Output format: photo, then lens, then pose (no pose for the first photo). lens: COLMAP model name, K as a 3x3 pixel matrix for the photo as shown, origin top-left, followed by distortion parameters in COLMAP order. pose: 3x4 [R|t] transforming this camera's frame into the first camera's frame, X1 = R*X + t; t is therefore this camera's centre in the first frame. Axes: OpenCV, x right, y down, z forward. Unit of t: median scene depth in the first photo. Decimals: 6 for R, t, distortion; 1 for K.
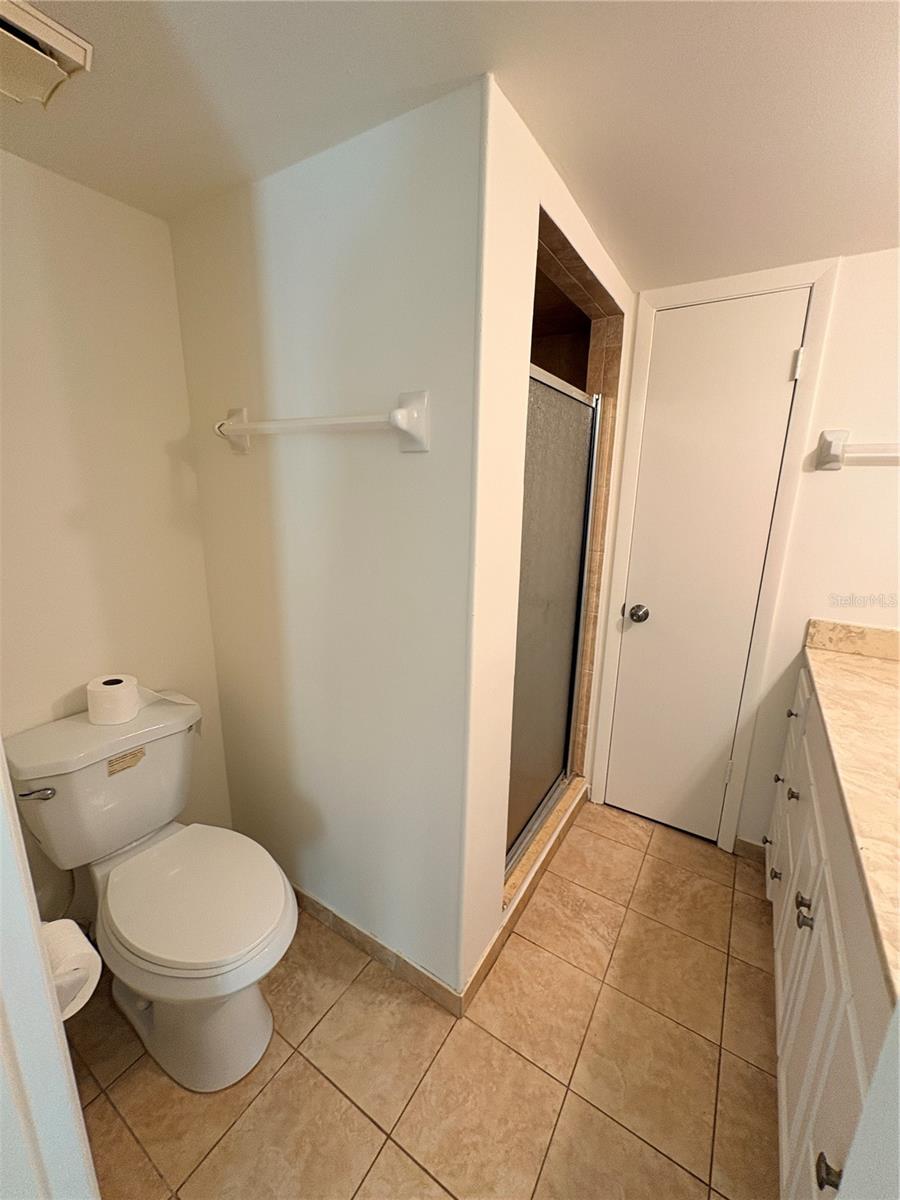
lens RADIAL K [[481.9, 0, 452.1], [0, 481.9, 598.3], [0, 0, 1]] dist [0.002711, 0.000422]
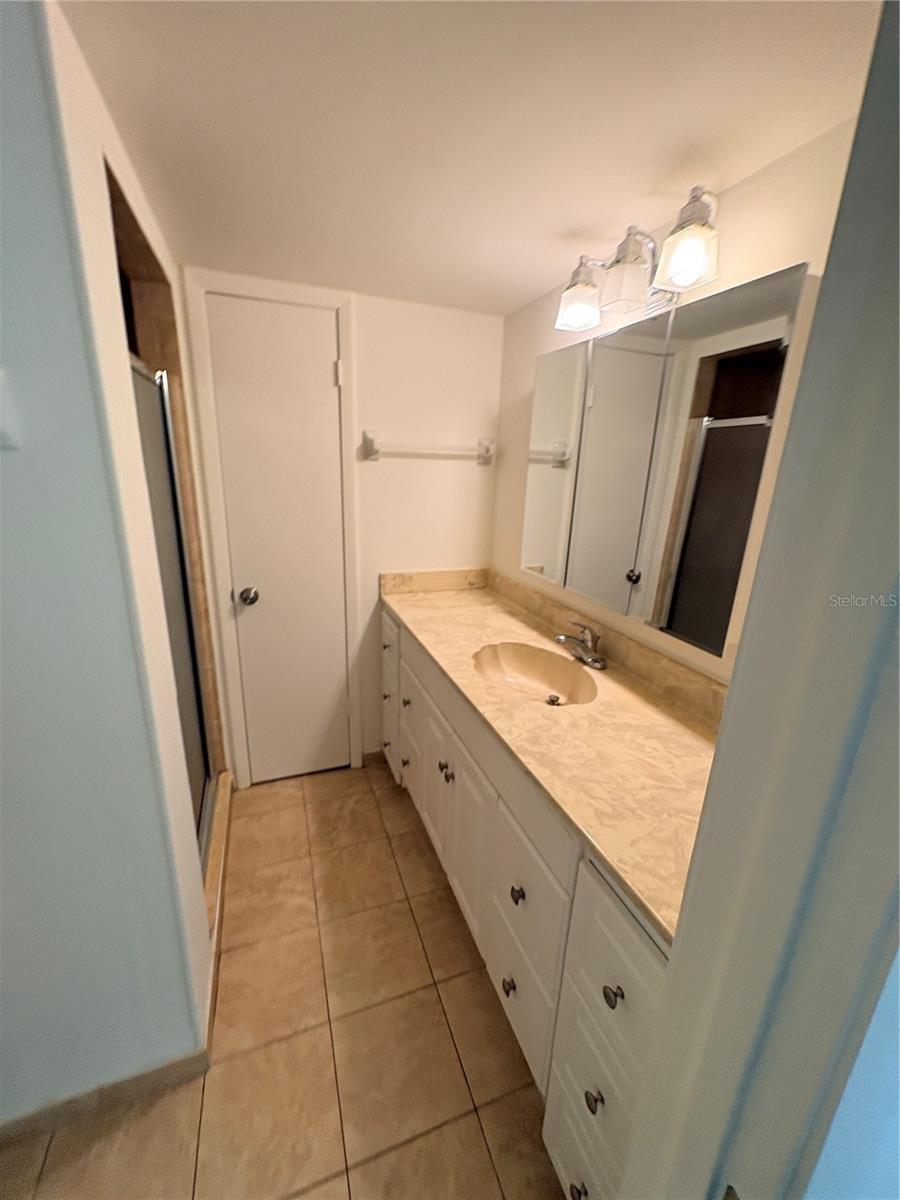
lens RADIAL K [[478.9, 0, 455.3], [0, 478.9, 599.2], [0, 0, 1]] dist [0.001441, 0.000568]
pose [[0.600244, -0.218157, 0.769490, -0.157582], [0.164158, 0.975204, 0.148426, -0.048324], [-0.782790, 0.037227, 0.621172, 0.022688]]
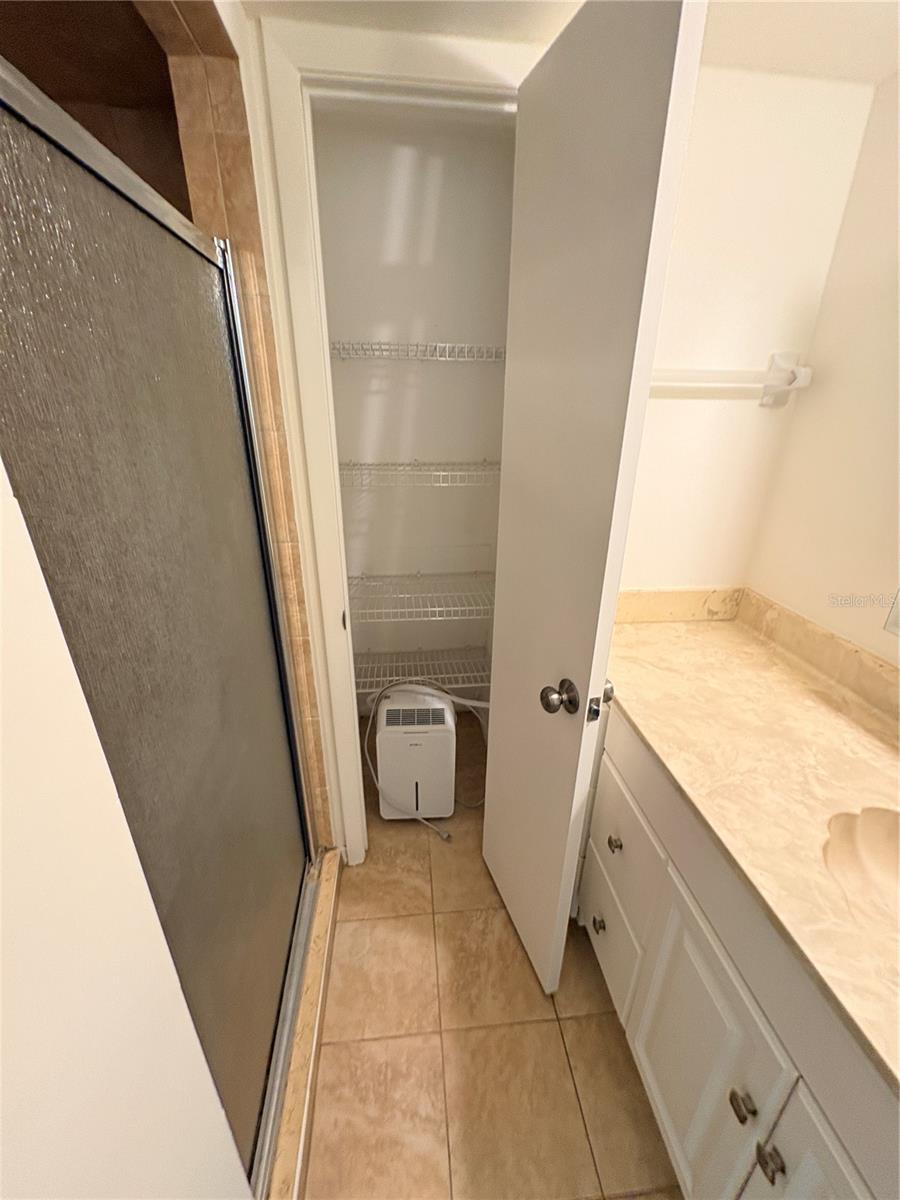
lens RADIAL K [[482.8, 0, 457.0], [0, 482.8, 603.0], [0, 0, 1]] dist [-0.002804, 0.000105]
pose [[0.782296, -0.247522, 0.571617, 0.121491], [0.146328, 0.965005, 0.217608, -0.141735], [-0.605476, -0.086590, 0.791139, 0.450127]]
